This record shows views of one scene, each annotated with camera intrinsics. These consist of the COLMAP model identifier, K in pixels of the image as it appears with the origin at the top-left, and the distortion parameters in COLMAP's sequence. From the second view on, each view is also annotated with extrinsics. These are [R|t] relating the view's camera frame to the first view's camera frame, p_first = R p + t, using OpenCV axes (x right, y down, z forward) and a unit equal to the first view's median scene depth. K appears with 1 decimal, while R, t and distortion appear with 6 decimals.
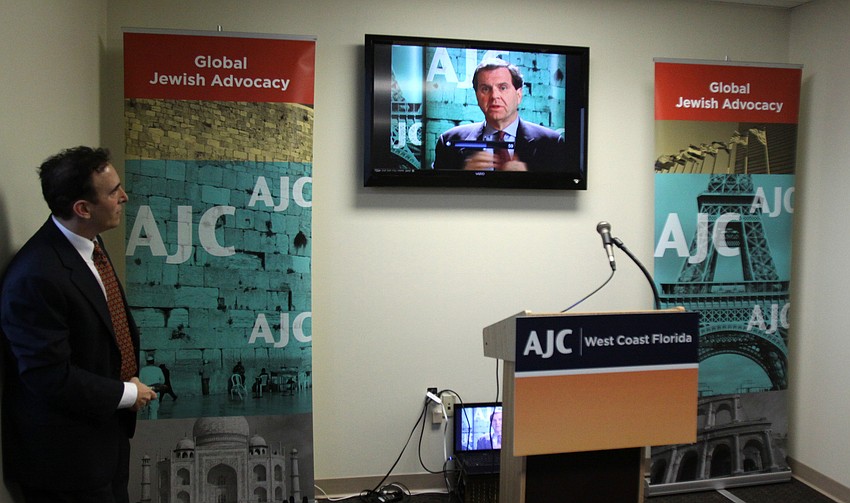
lens RADIAL K [[664.6, 0, 428.5], [0, 664.6, 233.0], [0, 0, 1]] dist [-0.079487, 0.039863]
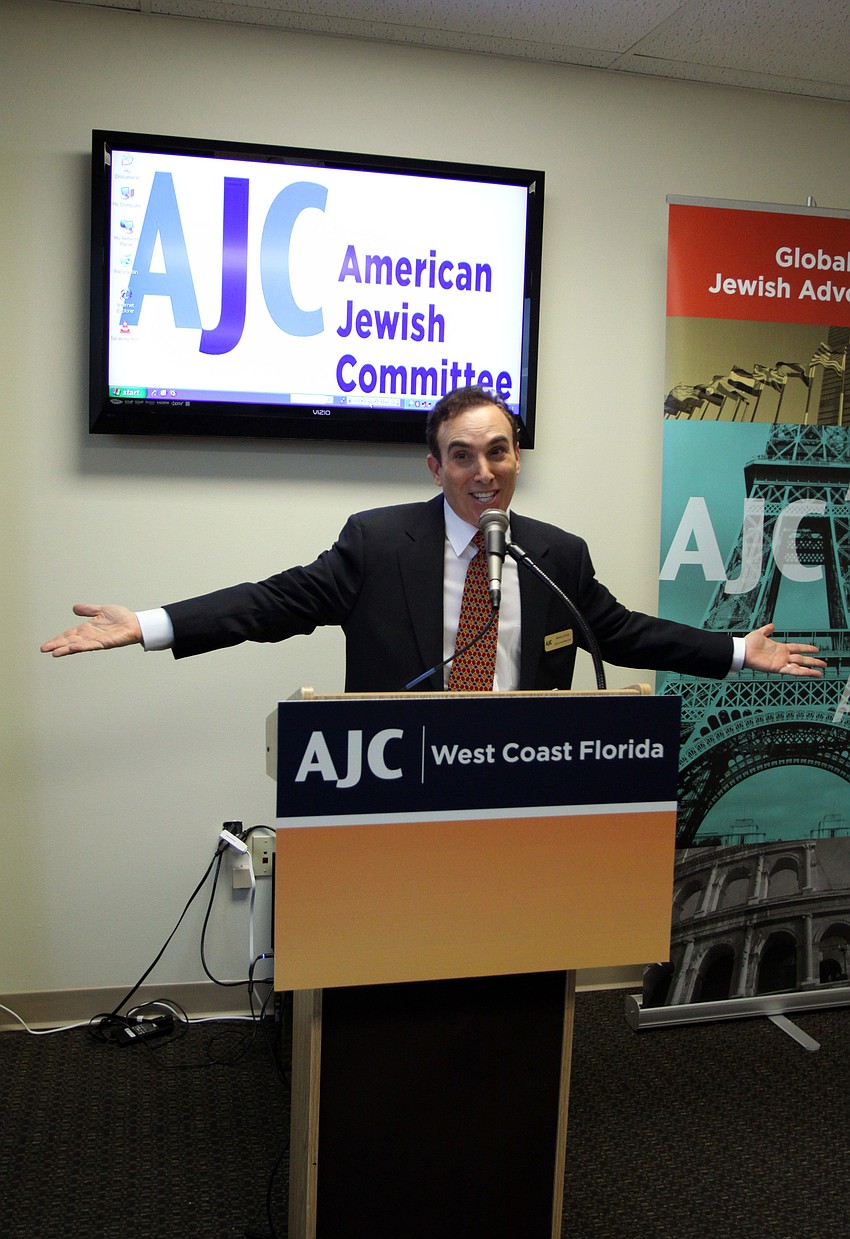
lens RADIAL K [[1122.8, 0, 421.0], [0, 1122.8, 582.8], [0, 0, 1]] dist [-0.062963, 0.000000]
pose [[0.998890, 0.017159, 0.043858, 0.114048], [-0.019041, 0.998899, 0.042871, 0.003829], [-0.043074, -0.043659, 0.998118, 0.119372]]
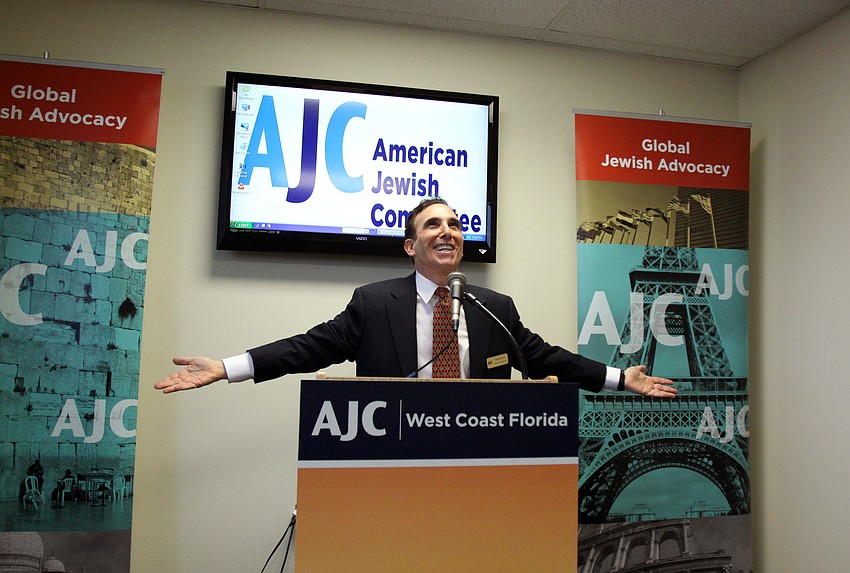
lens RADIAL K [[676.7, 0, 431.6], [0, 676.7, 278.9], [0, 0, 1]] dist [-0.091207, 0.051299]
pose [[0.999806, 0.016593, 0.010622, 0.150828], [-0.015124, 0.991927, -0.125907, 0.063123], [-0.012625, 0.125722, 0.991985, 0.163599]]
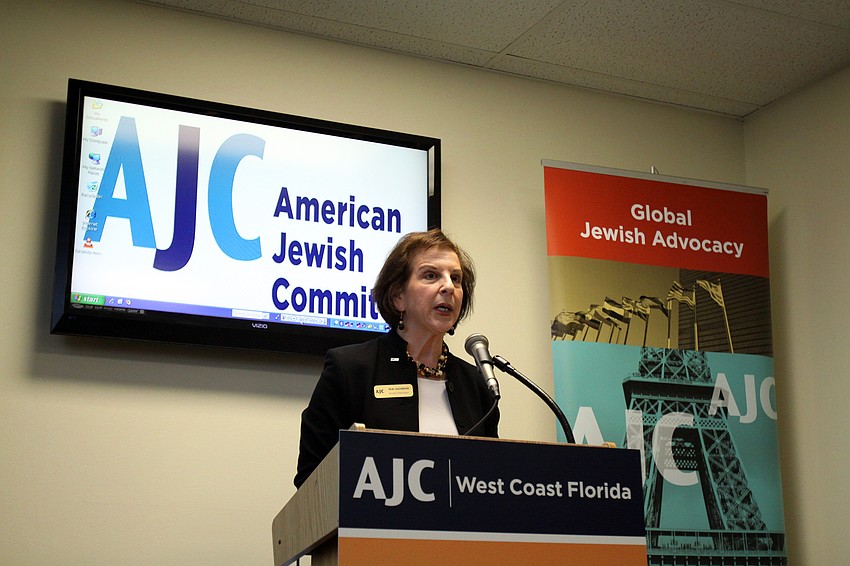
lens RADIAL K [[1237.4, 0, 415.9], [0, 1237.4, 281.7], [0, 0, 1]] dist [0.007011, 0.000000]
pose [[0.974442, 0.046020, 0.219875, -0.027266], [0.022369, 0.954049, -0.298816, 0.190224], [-0.223523, 0.296097, 0.928636, -0.033983]]
